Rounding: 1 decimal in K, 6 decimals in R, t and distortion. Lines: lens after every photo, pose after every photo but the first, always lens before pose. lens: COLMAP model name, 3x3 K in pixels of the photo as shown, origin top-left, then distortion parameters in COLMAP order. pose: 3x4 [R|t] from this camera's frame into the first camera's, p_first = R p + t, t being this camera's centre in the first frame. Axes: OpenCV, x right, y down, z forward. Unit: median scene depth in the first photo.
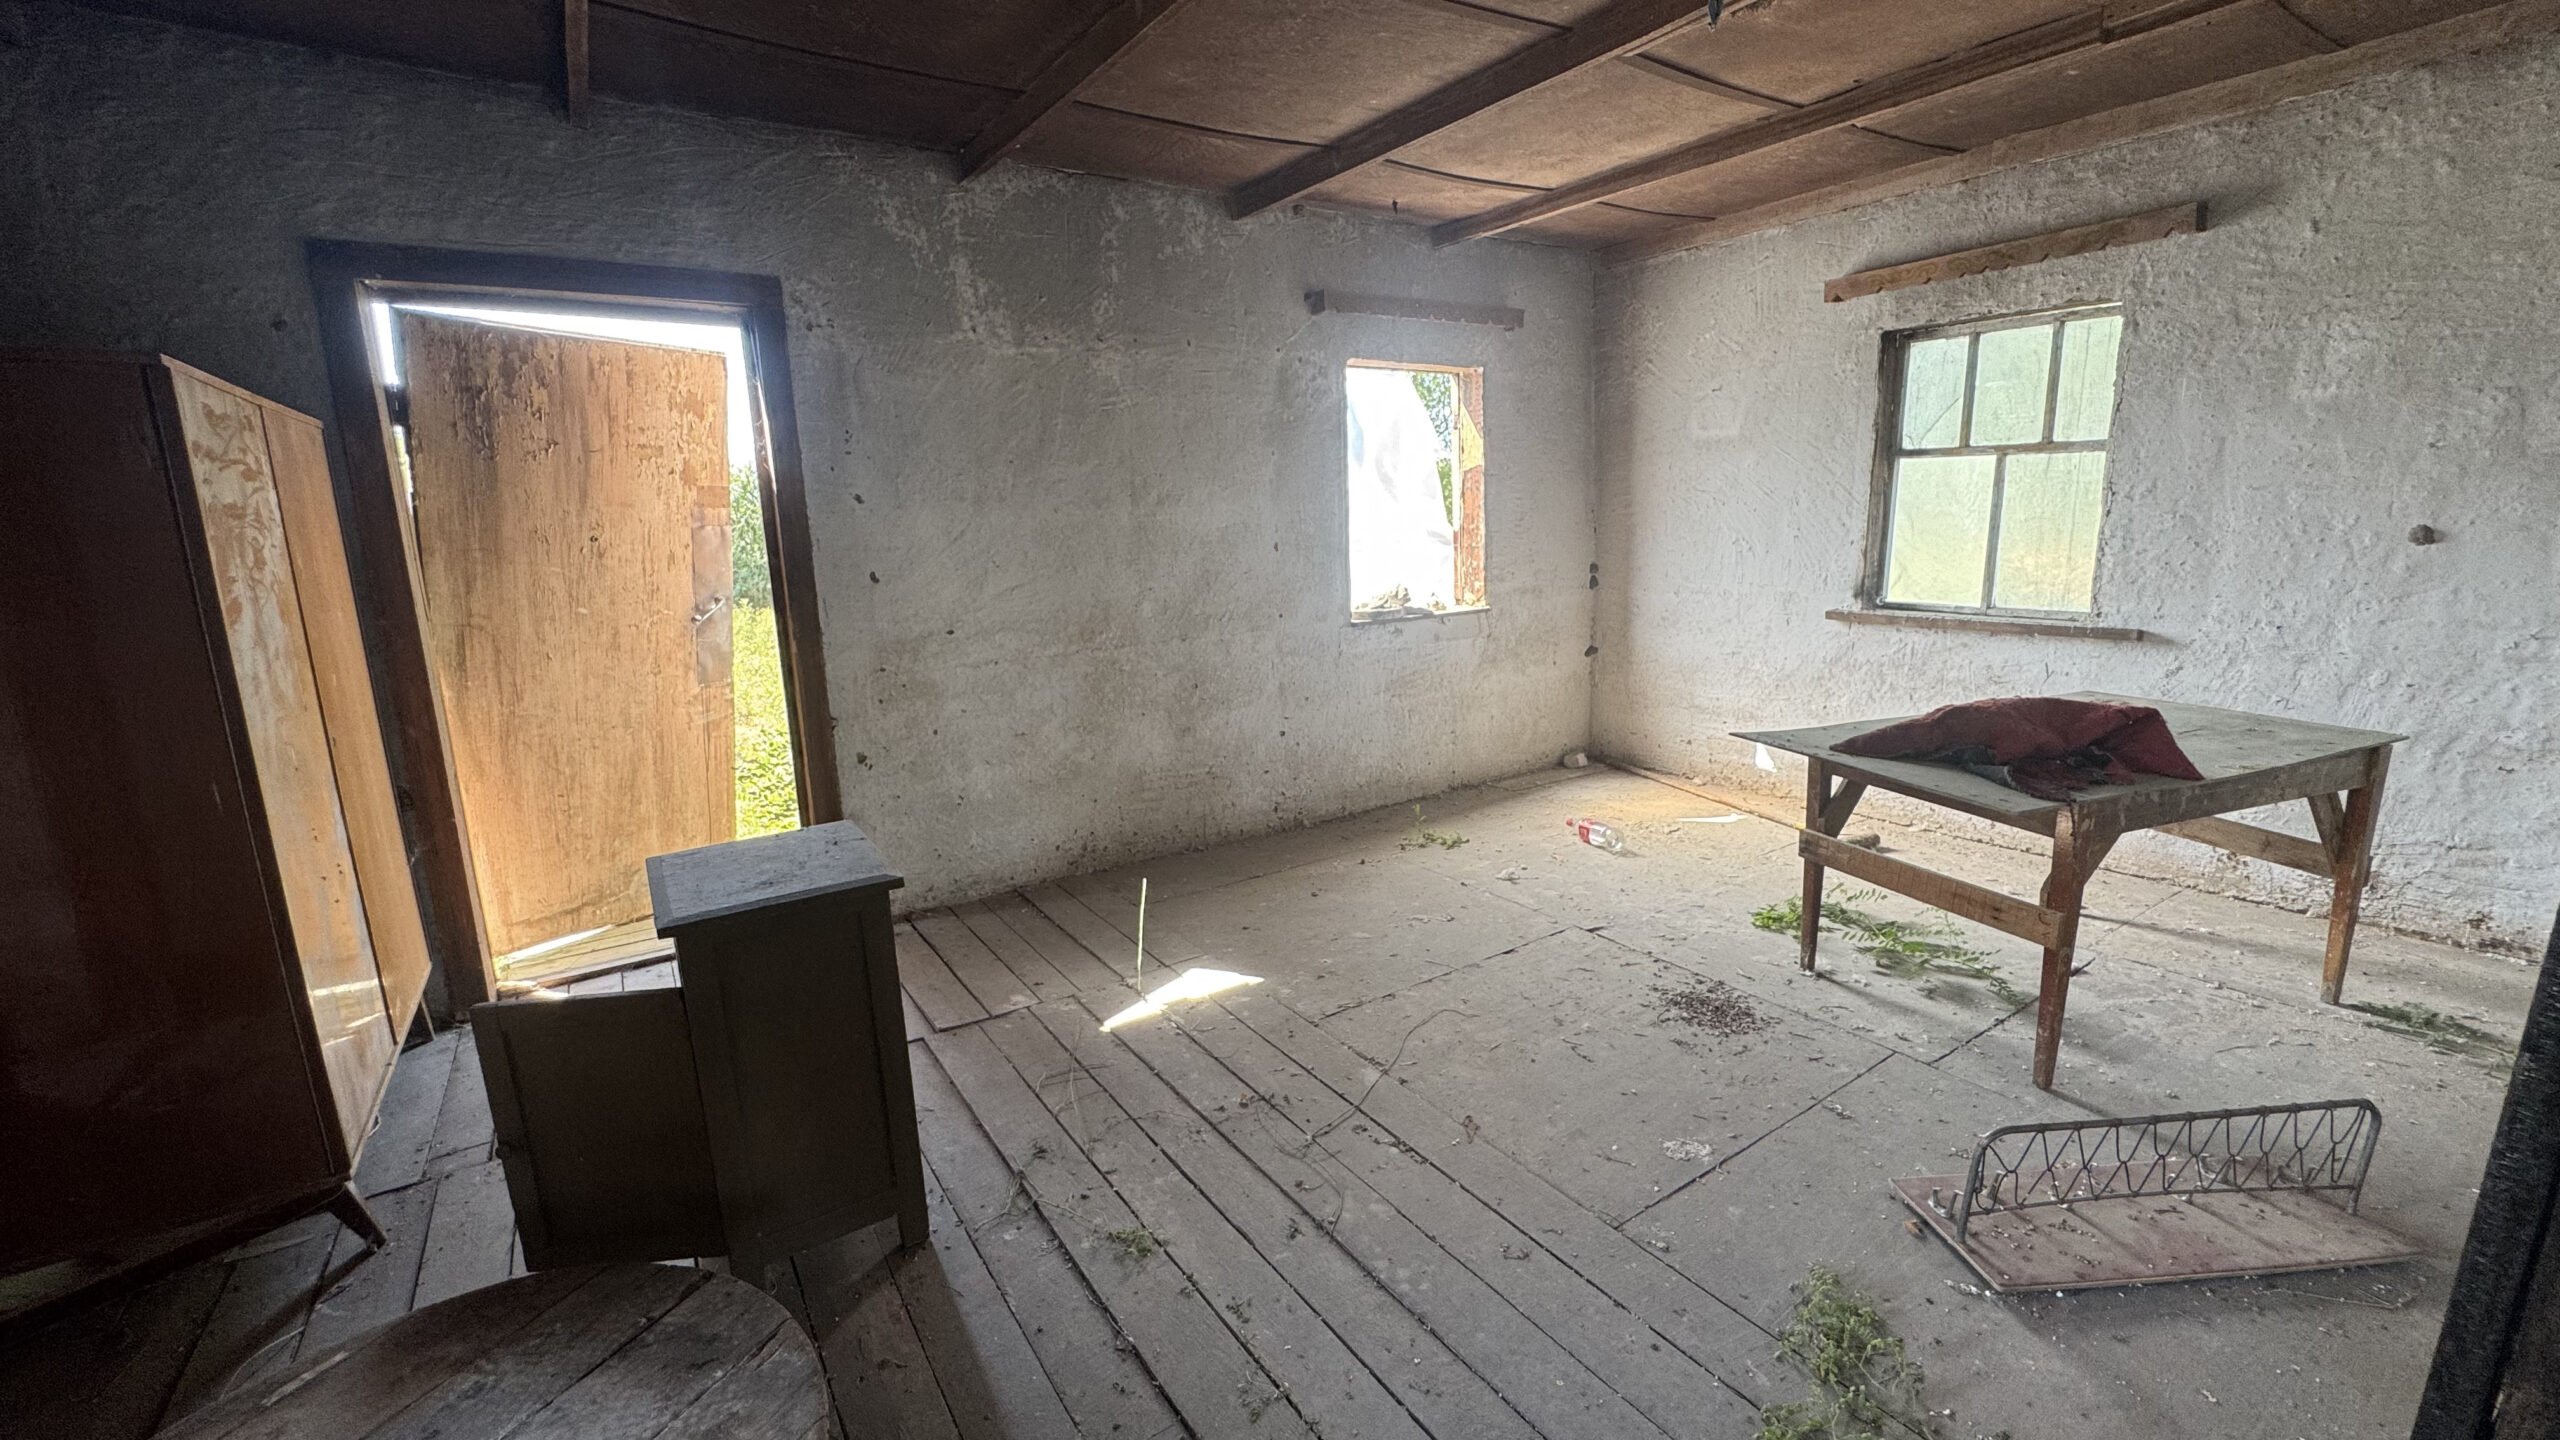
lens RADIAL K [[1025.7, 0, 1273.7], [0, 1025.7, 717.0], [0, 0, 1]] dist [-0.007201, 0.000131]
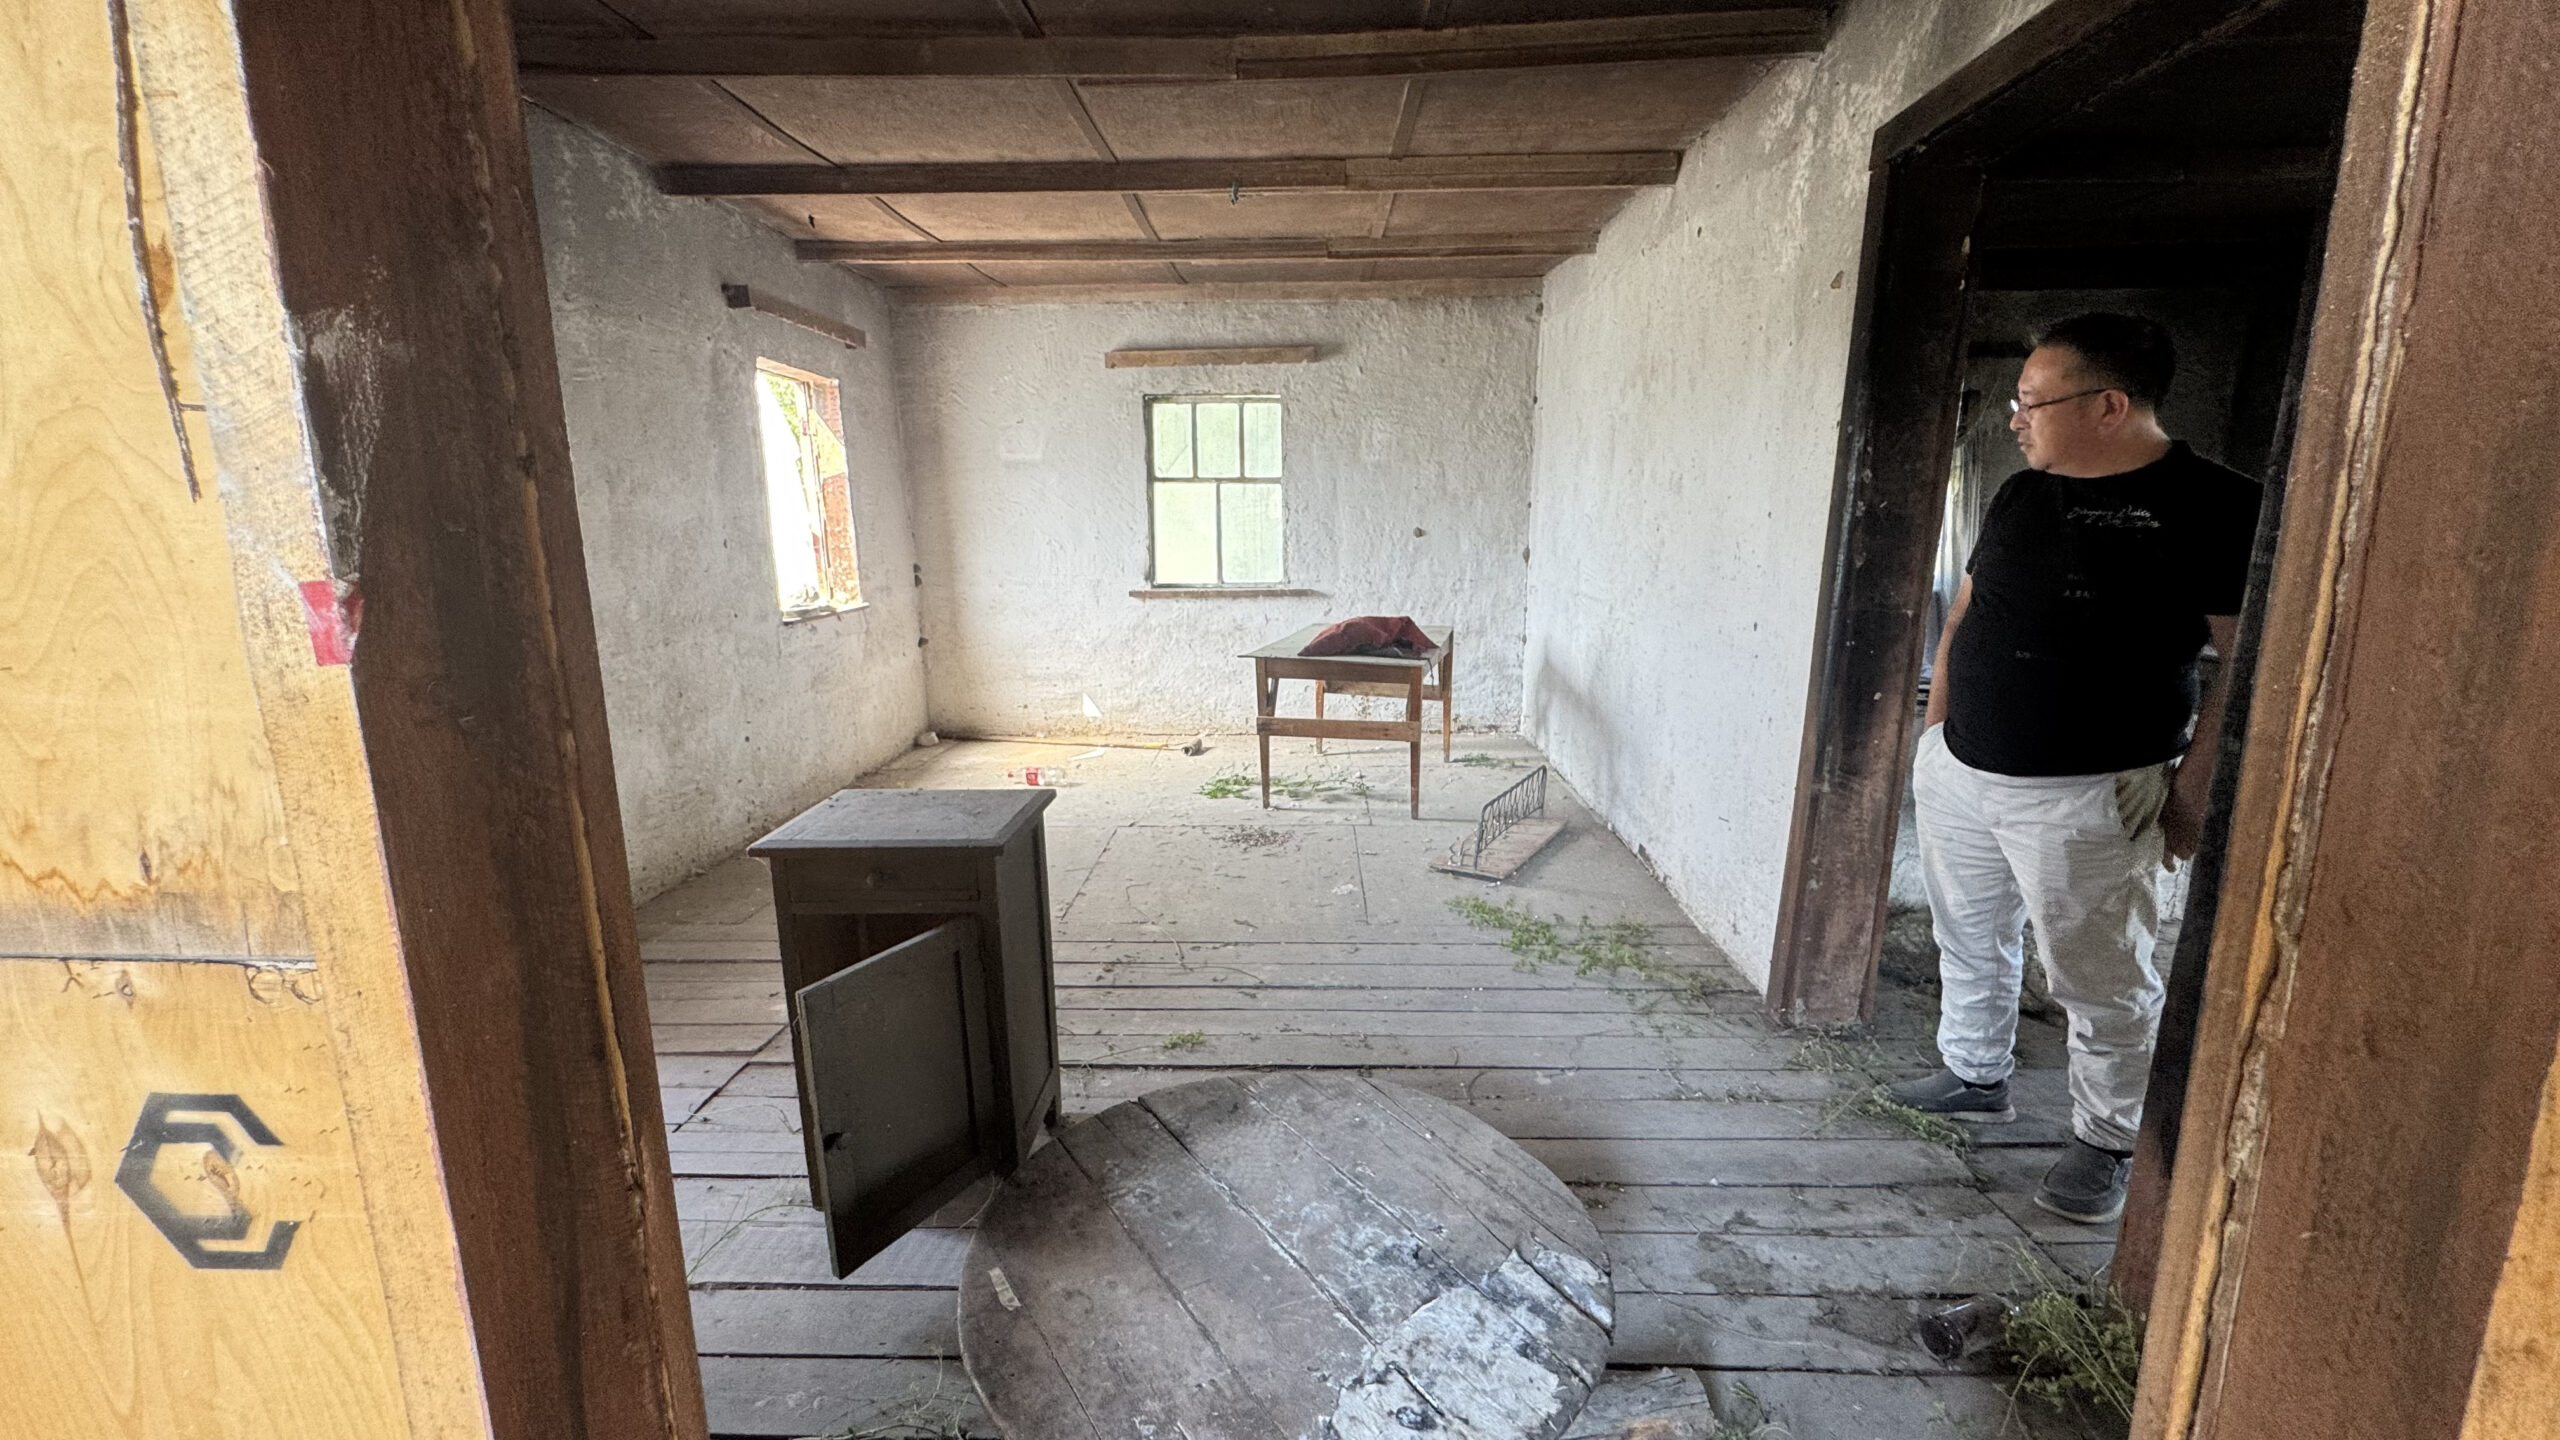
lens RADIAL K [[1025.7, 0, 1273.7], [0, 1025.7, 717.0], [0, 0, 1]] dist [-0.007201, 0.000131]
pose [[0.581338, -0.132450, 0.802809, -0.534001], [0.152907, 0.986867, 0.052091, 0.024152], [-0.799165, 0.092473, 0.593956, 0.043123]]
